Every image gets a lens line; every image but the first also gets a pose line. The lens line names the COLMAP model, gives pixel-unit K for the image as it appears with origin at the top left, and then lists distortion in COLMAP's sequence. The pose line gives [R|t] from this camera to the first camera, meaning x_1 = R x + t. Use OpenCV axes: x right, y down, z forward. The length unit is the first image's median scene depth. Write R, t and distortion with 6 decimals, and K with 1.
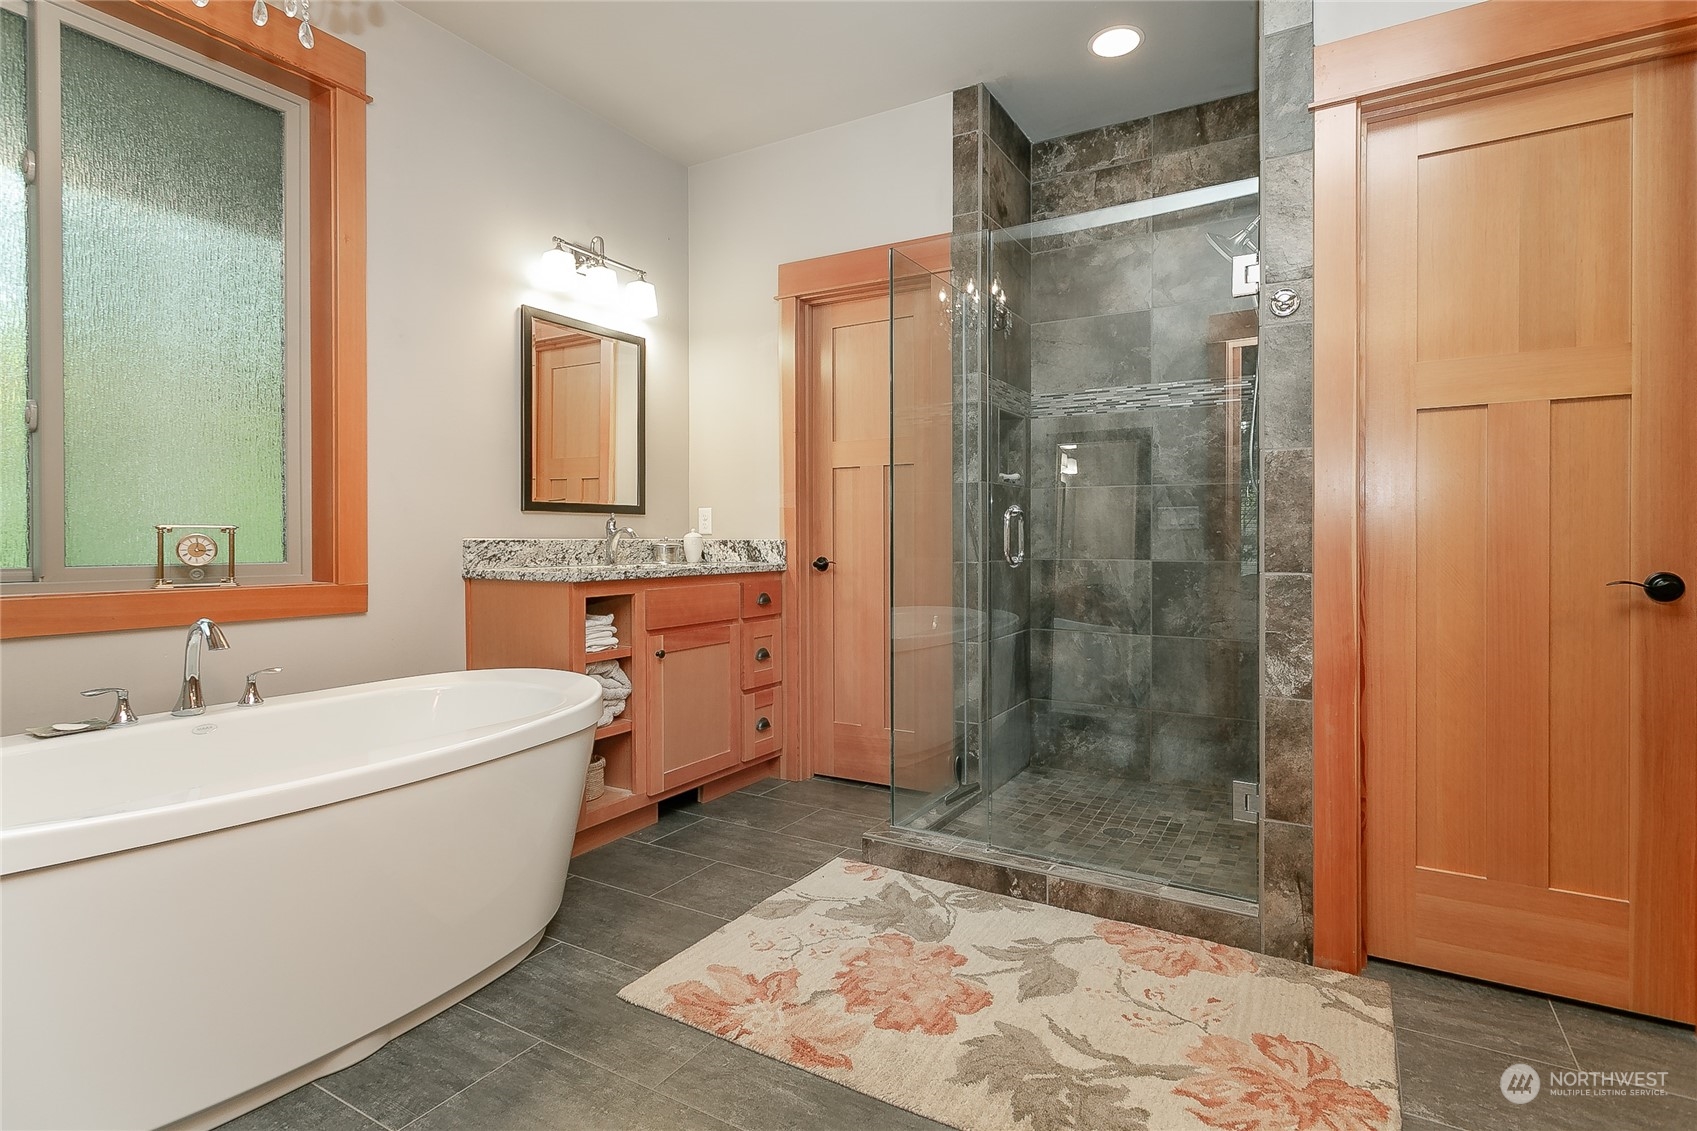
lens RADIAL K [[820.1, 0, 840.8], [0, 820.1, 546.4], [0, 0, 1]] dist [0.001067, 0.000608]
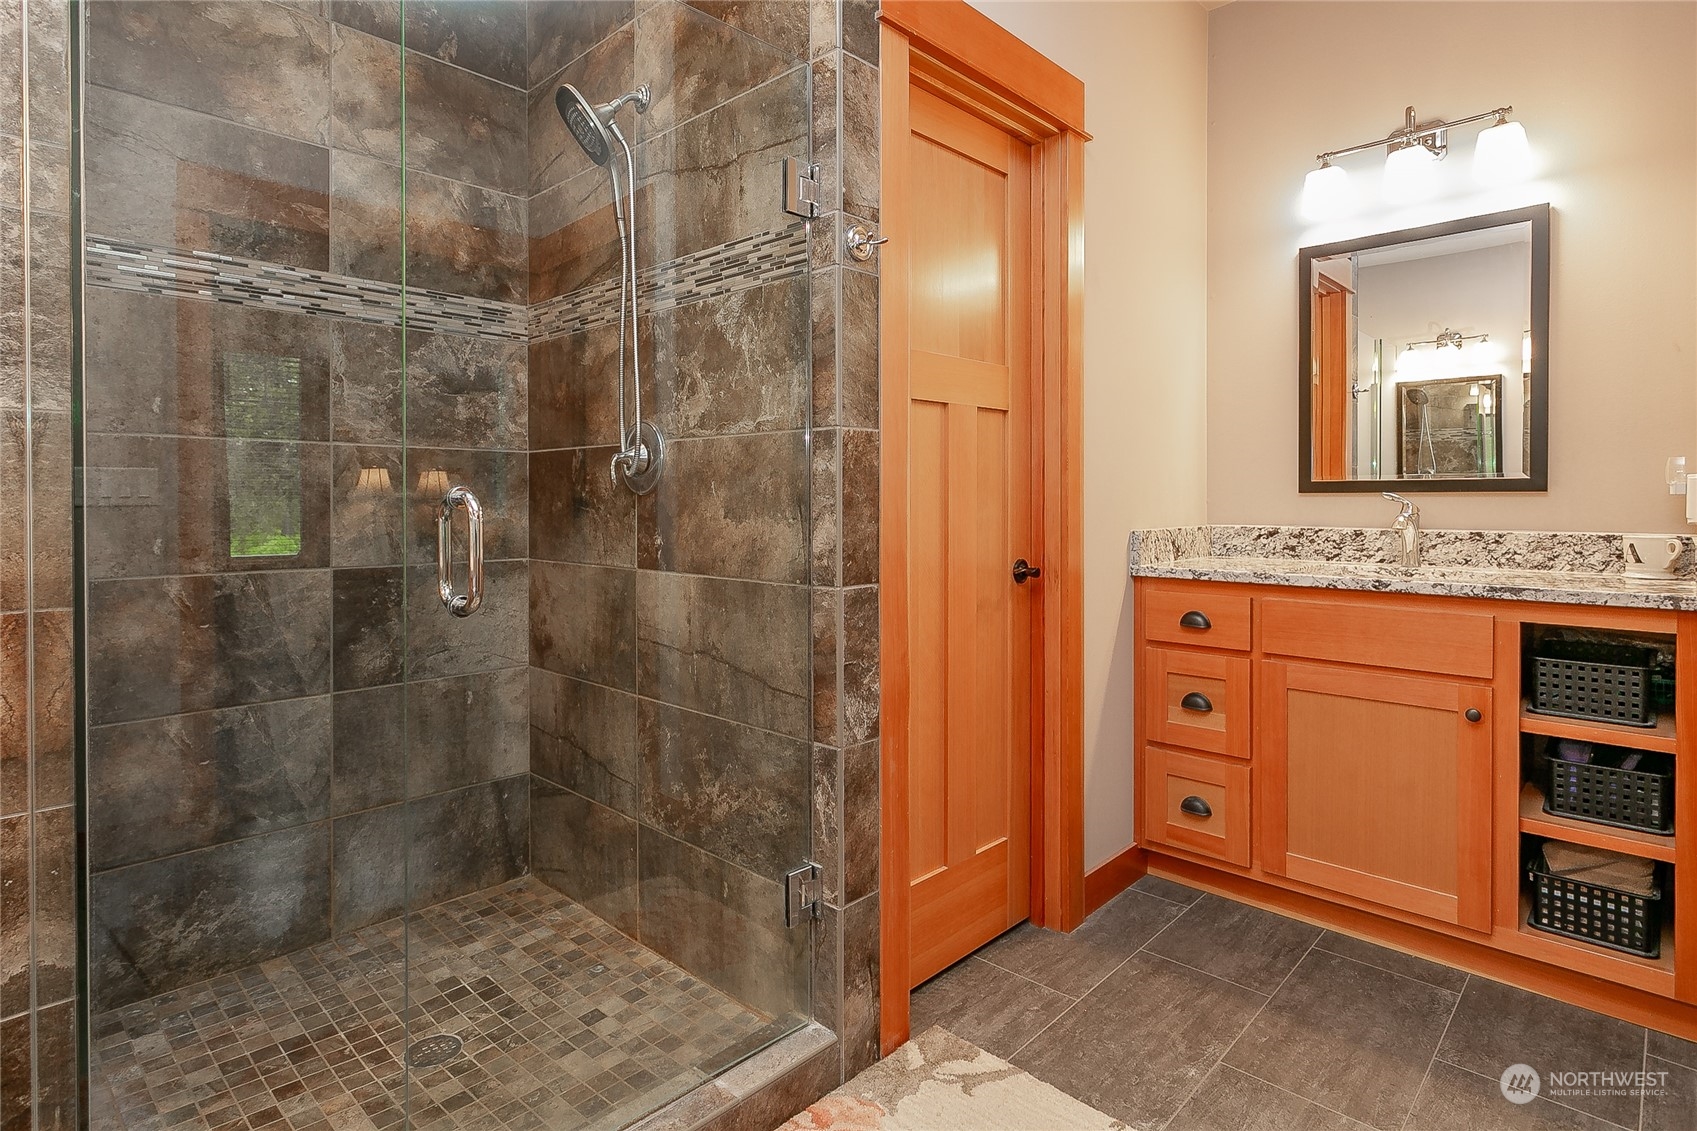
lens RADIAL K [[891.7, 0, 849.0], [0, 891.7, 504.3], [0, 0, 1]] dist [-0.001741, 0.001070]
pose [[0.206744, -0.007246, 0.978368, -0.186324], [0.007999, 0.999952, 0.005716, -0.031505], [-0.978362, 0.006644, 0.206792, 0.514242]]
